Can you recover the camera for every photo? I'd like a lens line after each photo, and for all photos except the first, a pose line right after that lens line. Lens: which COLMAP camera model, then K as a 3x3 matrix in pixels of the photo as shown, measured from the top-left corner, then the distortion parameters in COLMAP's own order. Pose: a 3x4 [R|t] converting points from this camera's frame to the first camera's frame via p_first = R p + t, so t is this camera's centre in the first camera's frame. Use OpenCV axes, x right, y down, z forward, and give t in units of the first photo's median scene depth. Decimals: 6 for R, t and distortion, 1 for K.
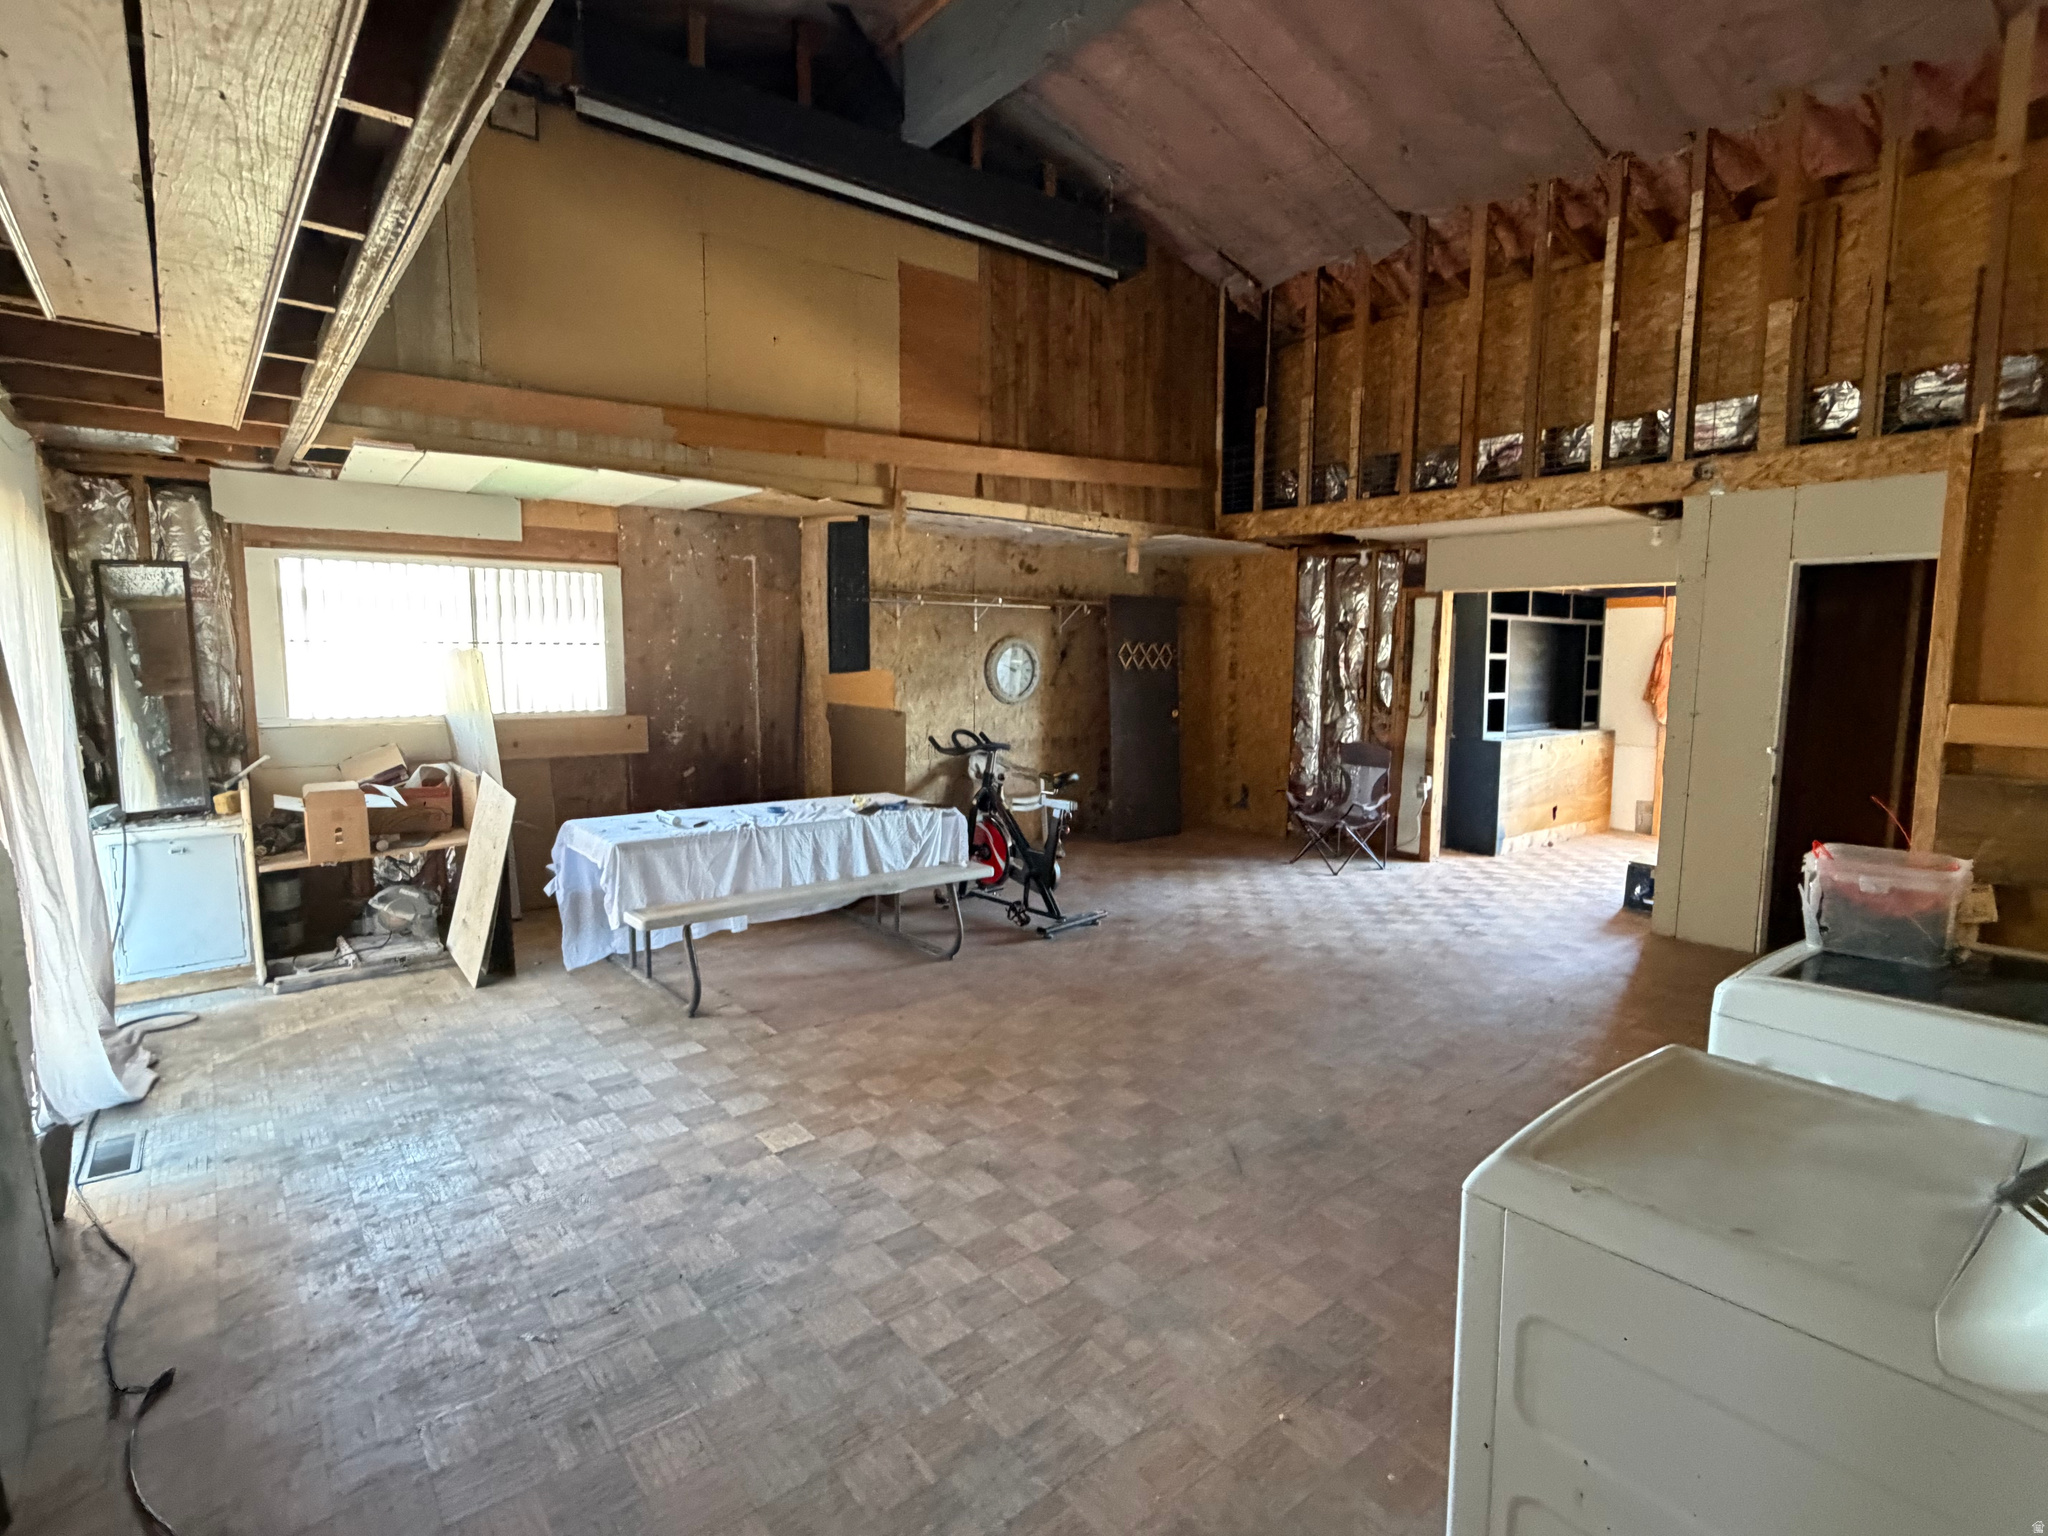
lens RADIAL K [[1013.6, 0, 1017.5], [0, 1013.6, 769.8], [0, 0, 1]] dist [0.004411, 0.001101]
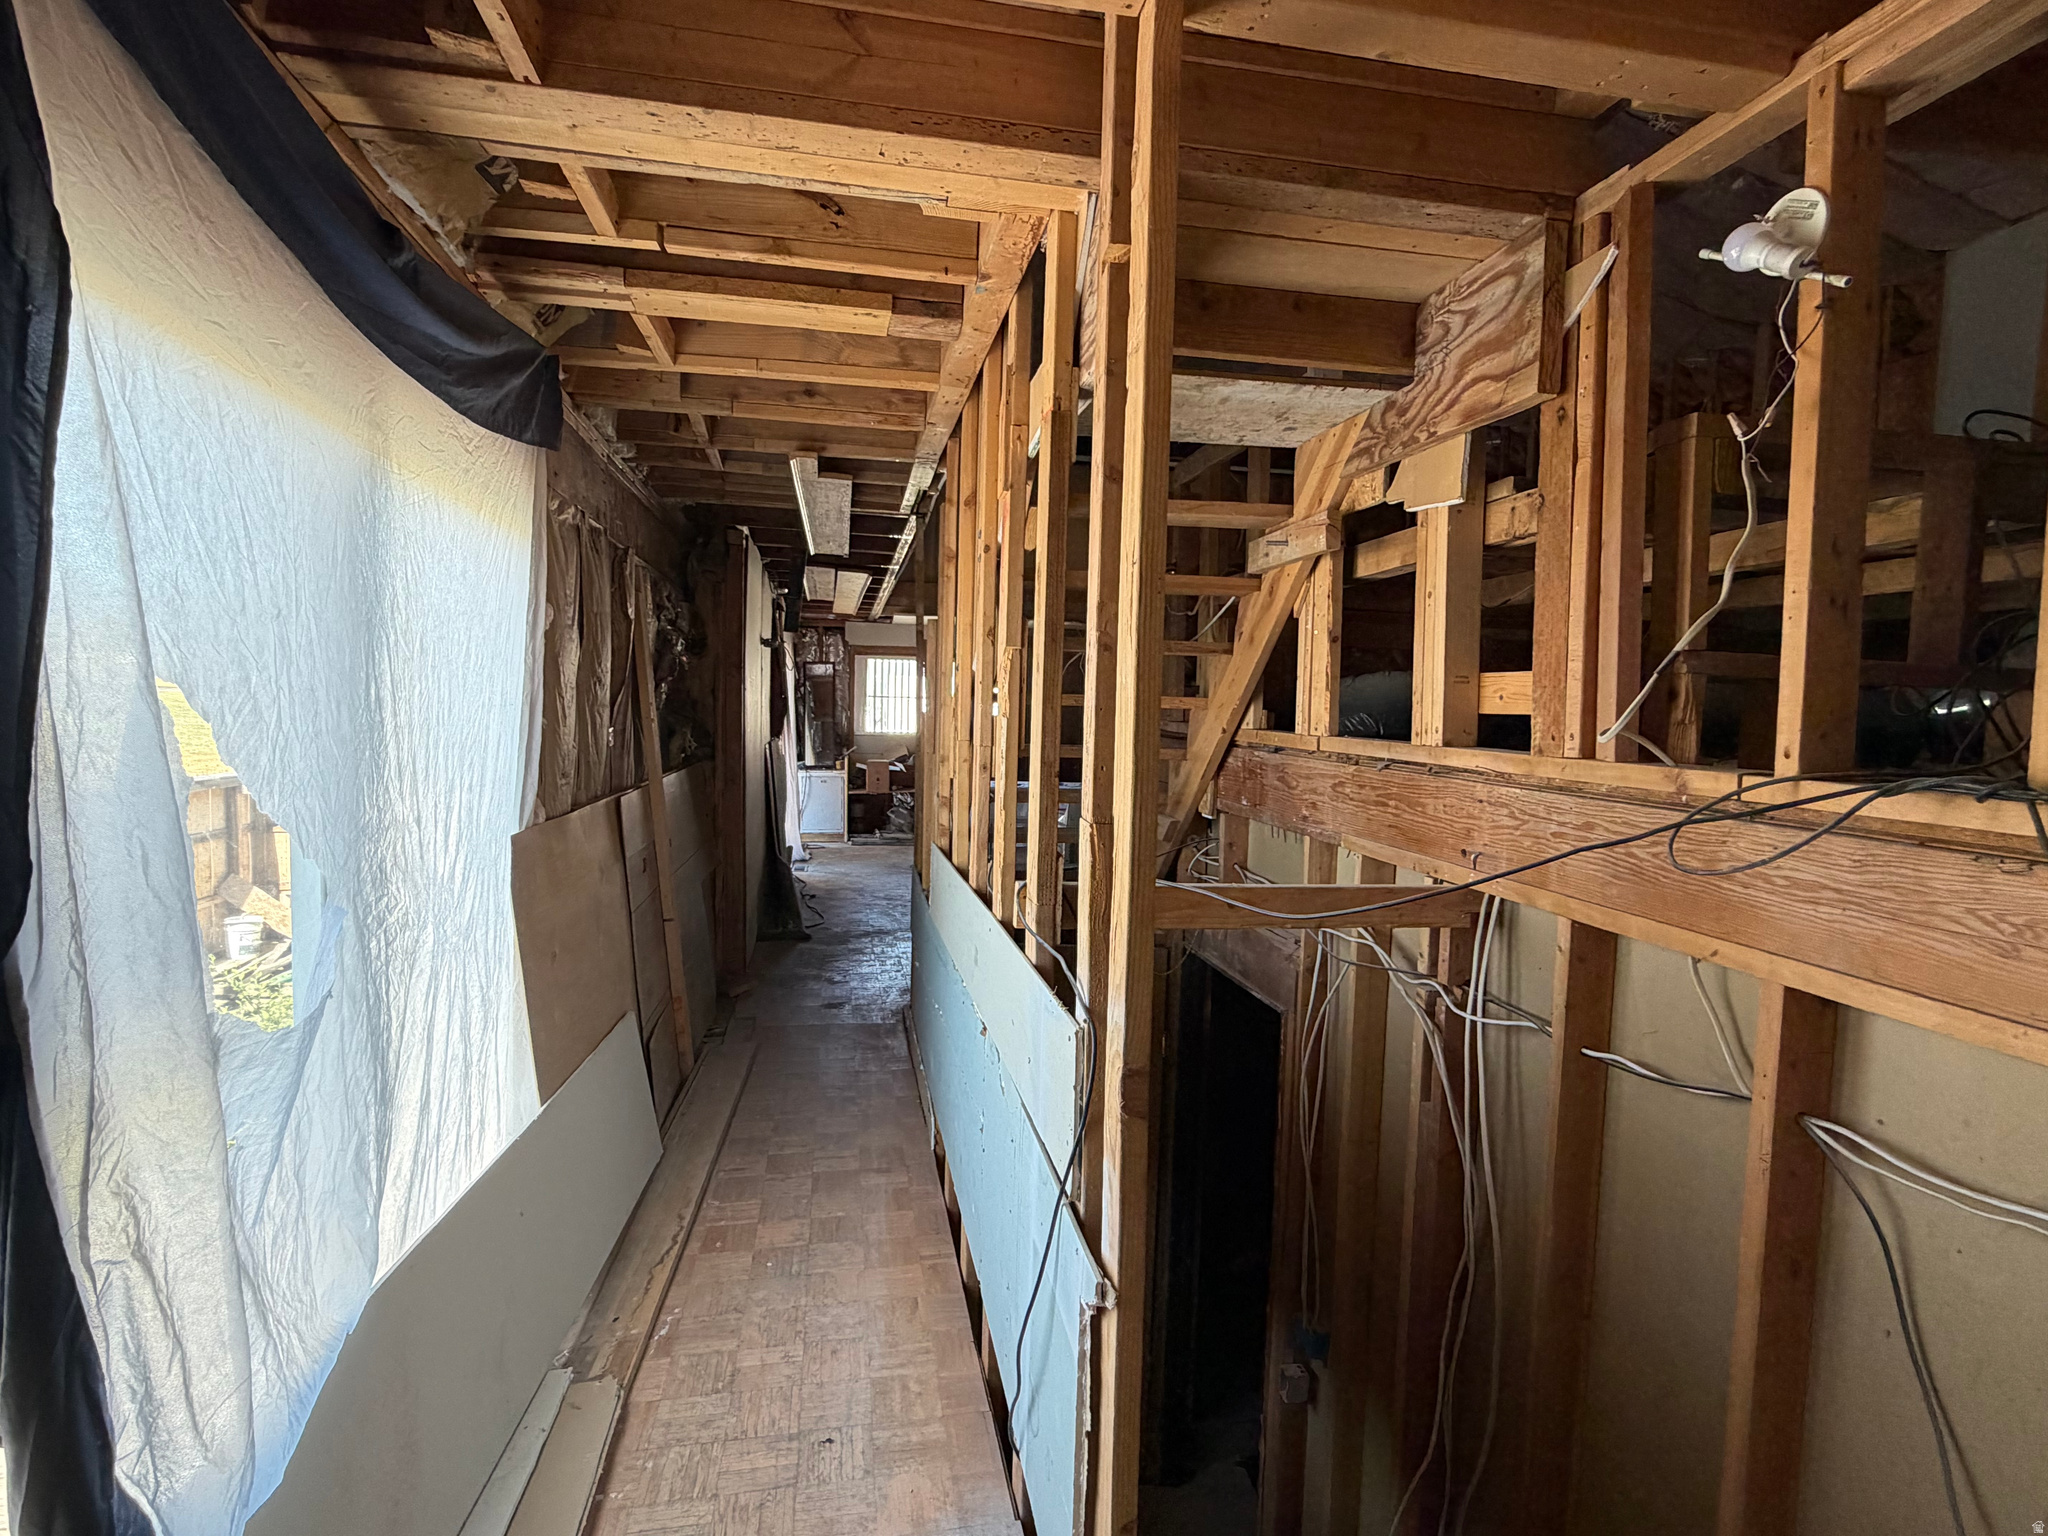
lens RADIAL K [[1013.6, 0, 1027.2], [0, 1013.6, 759.1], [0, 0, 1]] dist [0.004411, 0.001101]
pose [[0.884008, 0.036352, -0.466056, 0.661612], [-0.066396, 0.996628, -0.048203, 0.099085], [0.462732, 0.073556, 0.883441, -0.827990]]
